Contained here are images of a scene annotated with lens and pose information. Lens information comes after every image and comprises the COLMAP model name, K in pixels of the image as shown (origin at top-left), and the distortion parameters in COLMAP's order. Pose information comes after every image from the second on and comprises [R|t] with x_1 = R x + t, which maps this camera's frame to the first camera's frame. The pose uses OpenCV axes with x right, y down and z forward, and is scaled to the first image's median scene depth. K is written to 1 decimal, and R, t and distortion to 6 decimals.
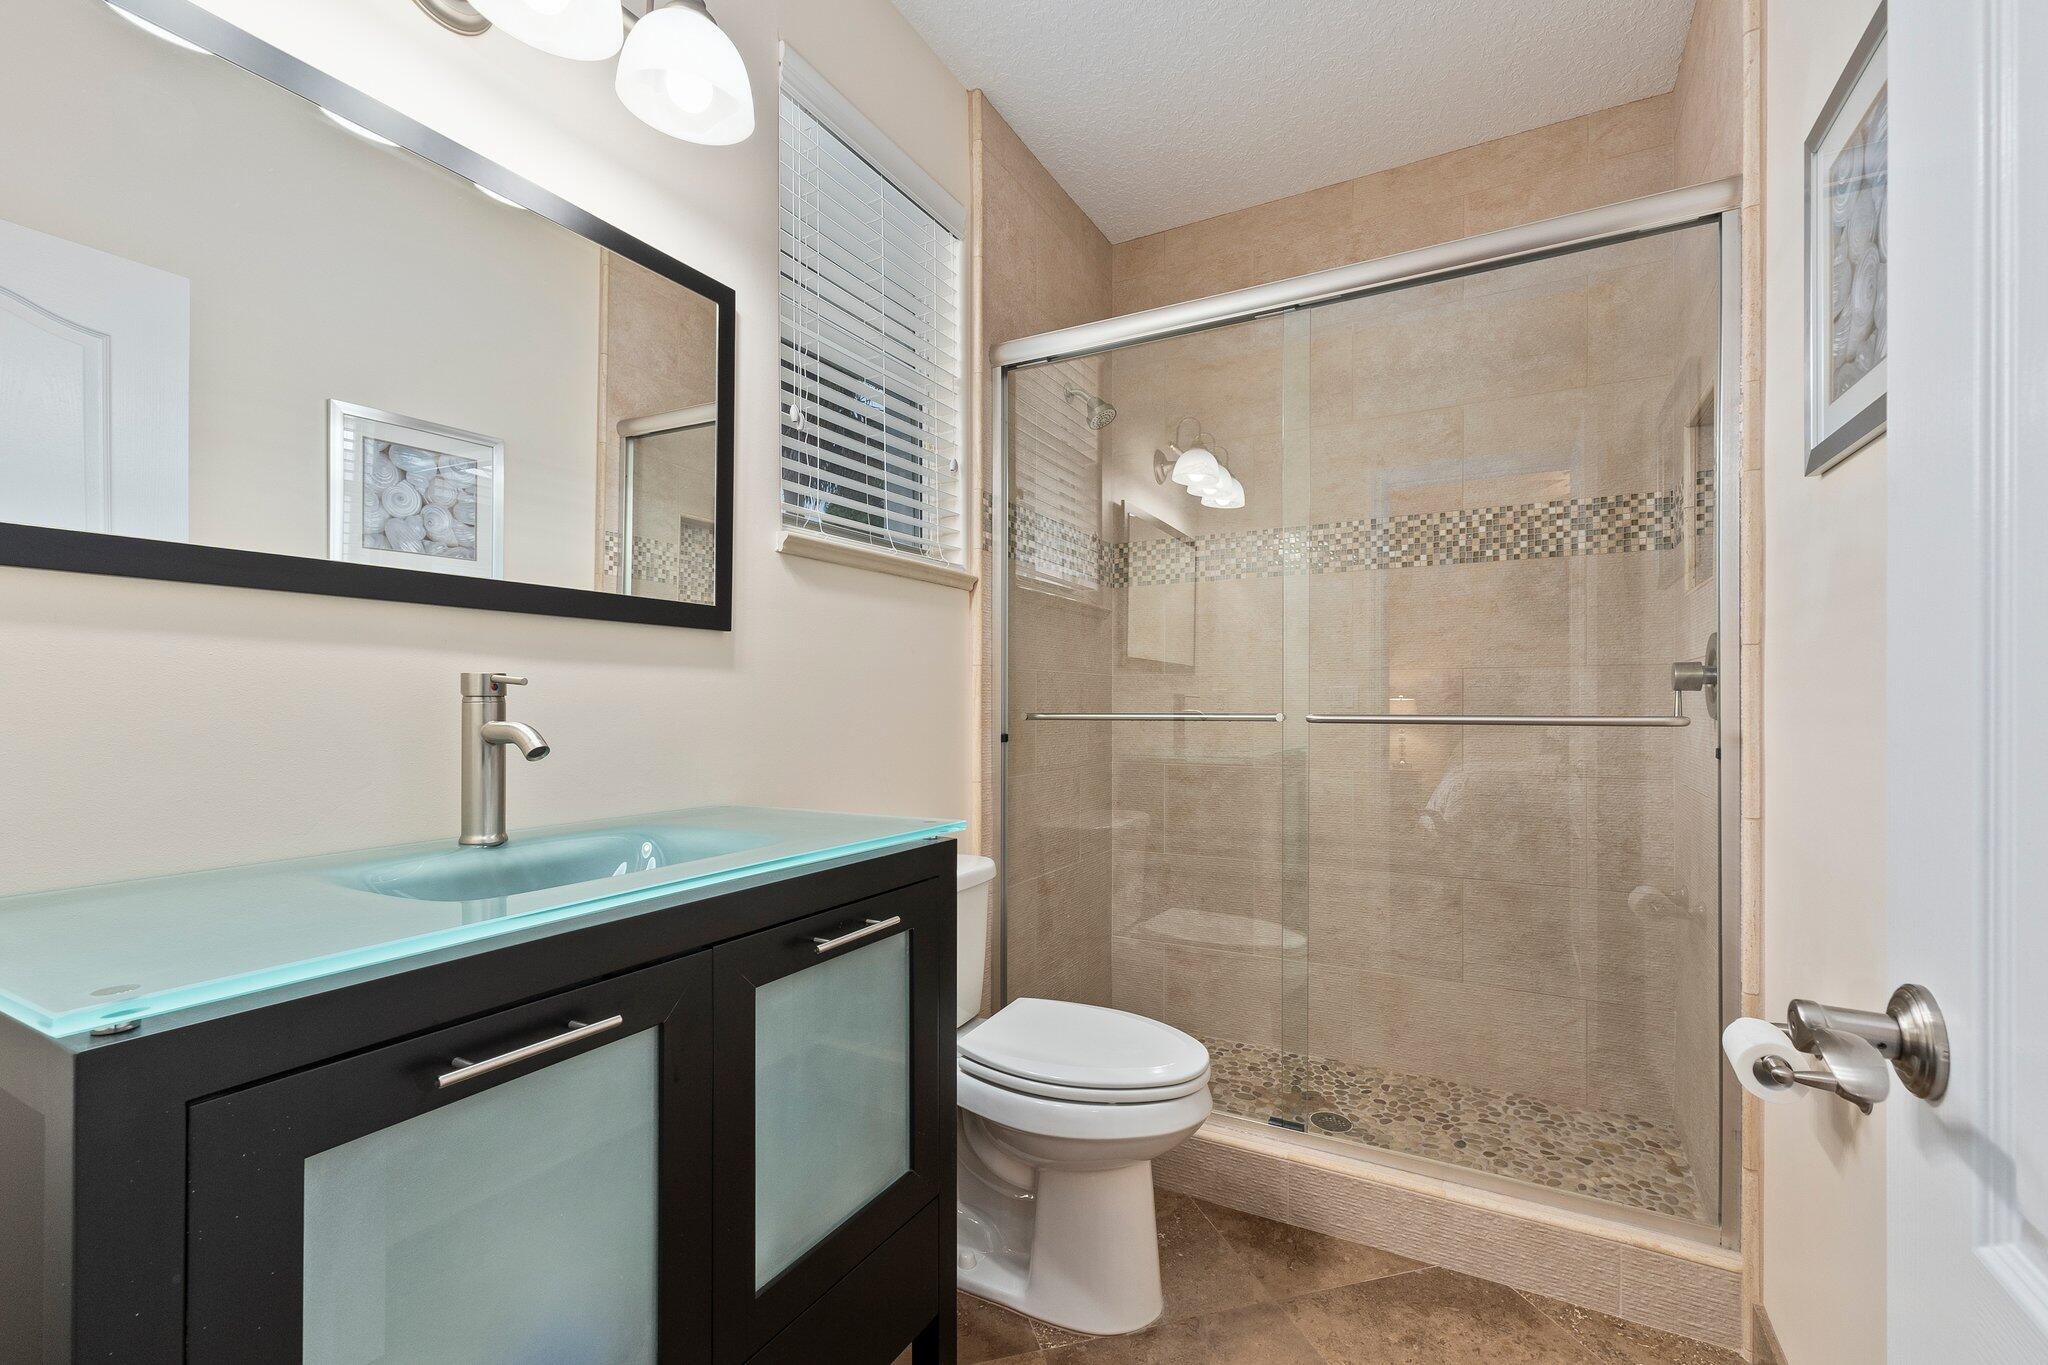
lens RADIAL K [[872.2, 0, 1025.9], [0, 872.2, 688.6], [0, 0, 1]] dist [0.003759, 0.000442]
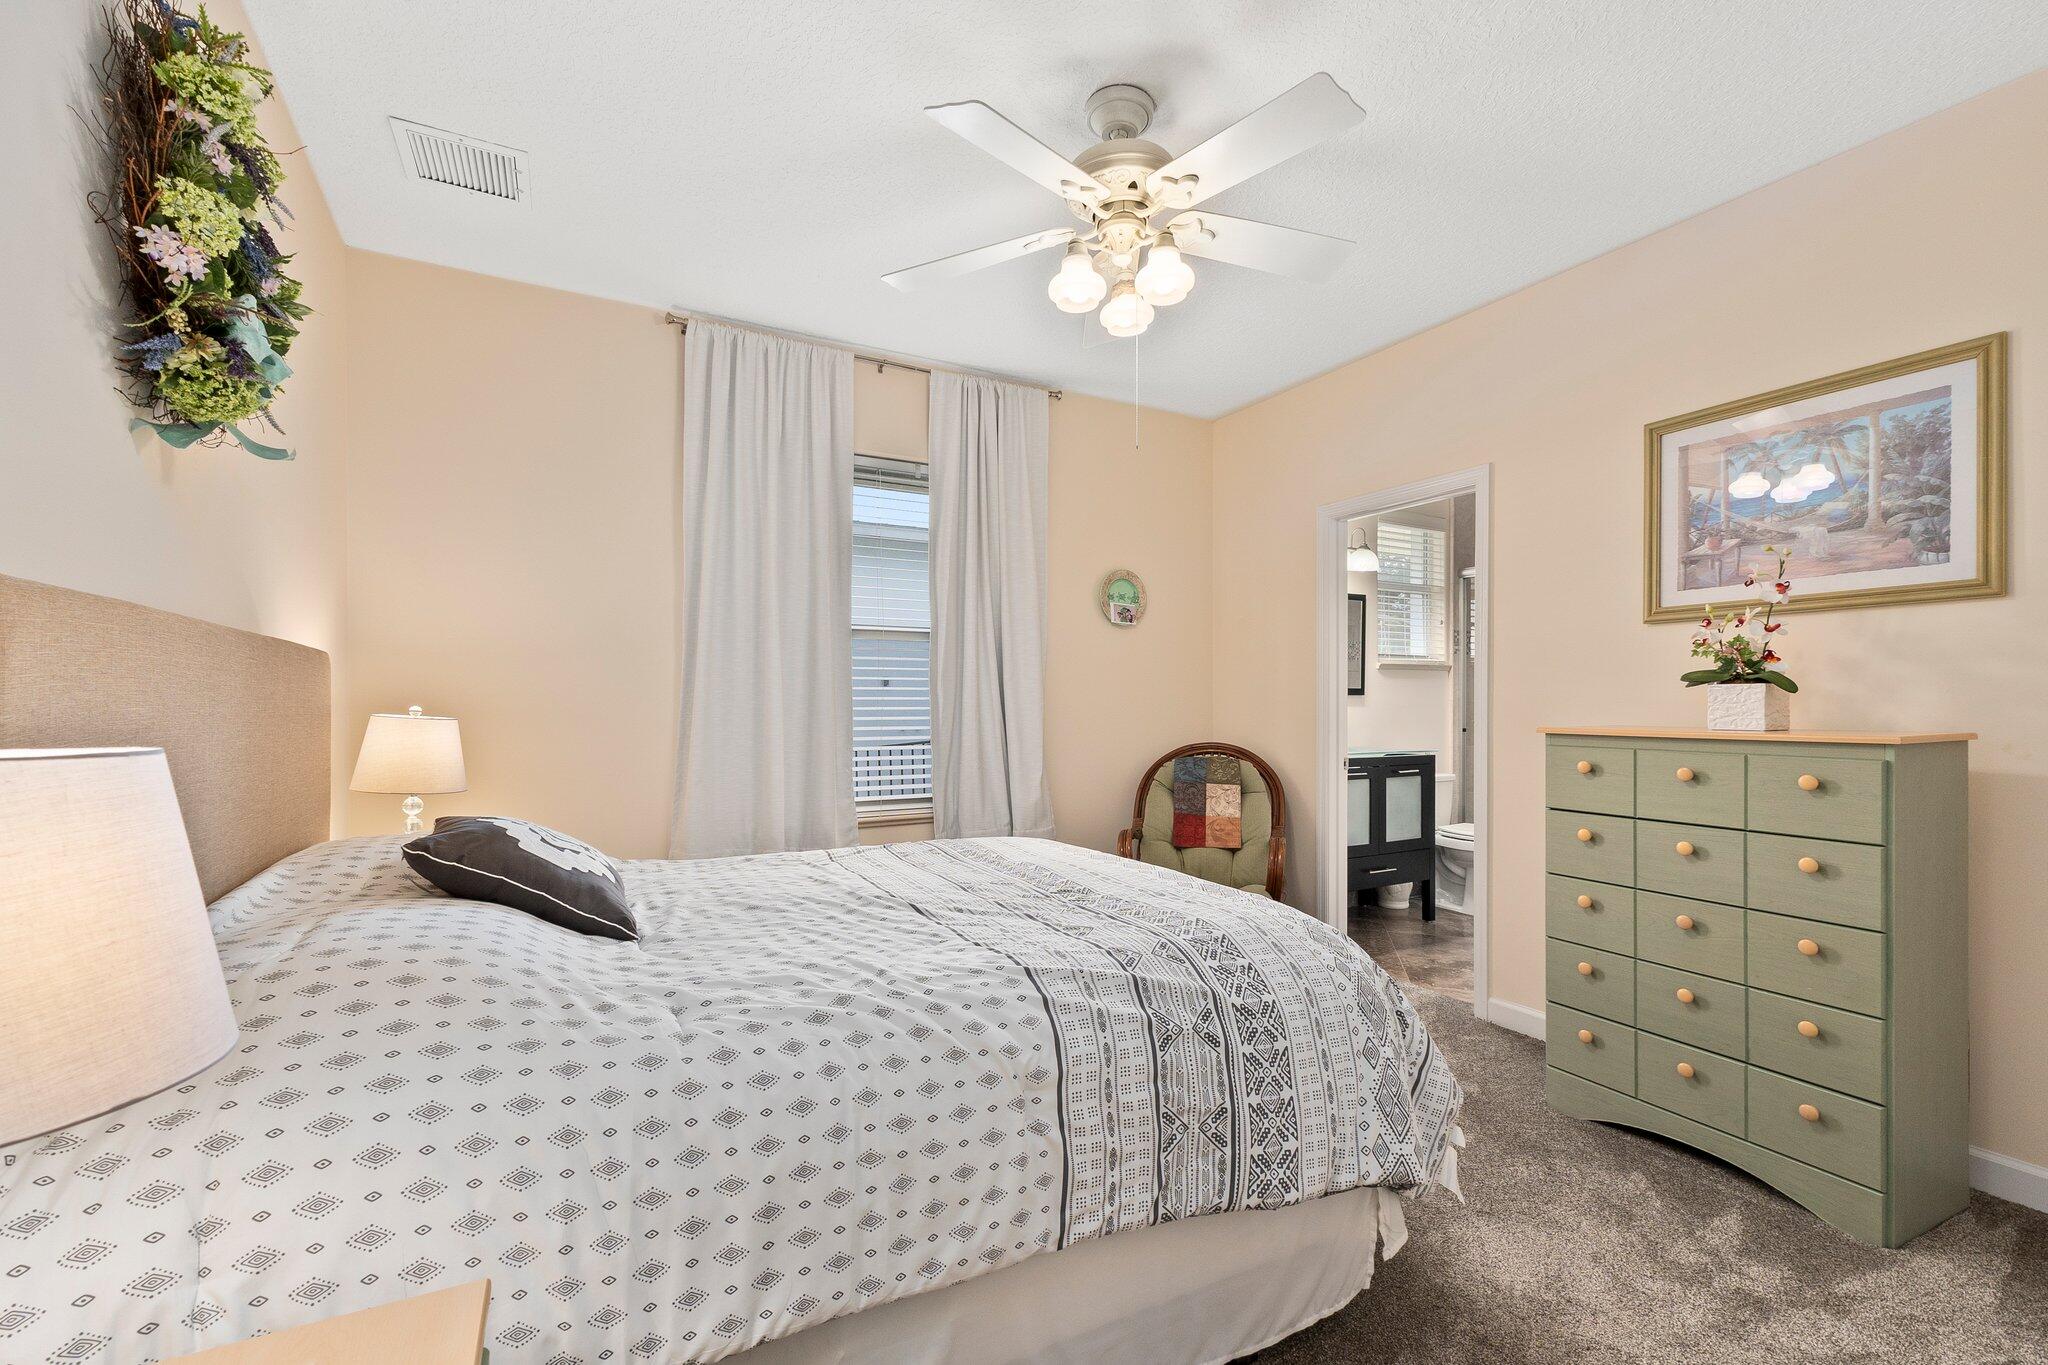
lens RADIAL K [[872.2, 0, 1026.8], [0, 872.2, 689.6], [0, 0, 1]] dist [0.003759, 0.000442]
pose [[0.849017, 0.000477, -0.528365, 0.347375], [0.004260, 0.999961, 0.007749, -0.121313], [0.528348, -0.008830, 0.848982, -2.619360]]
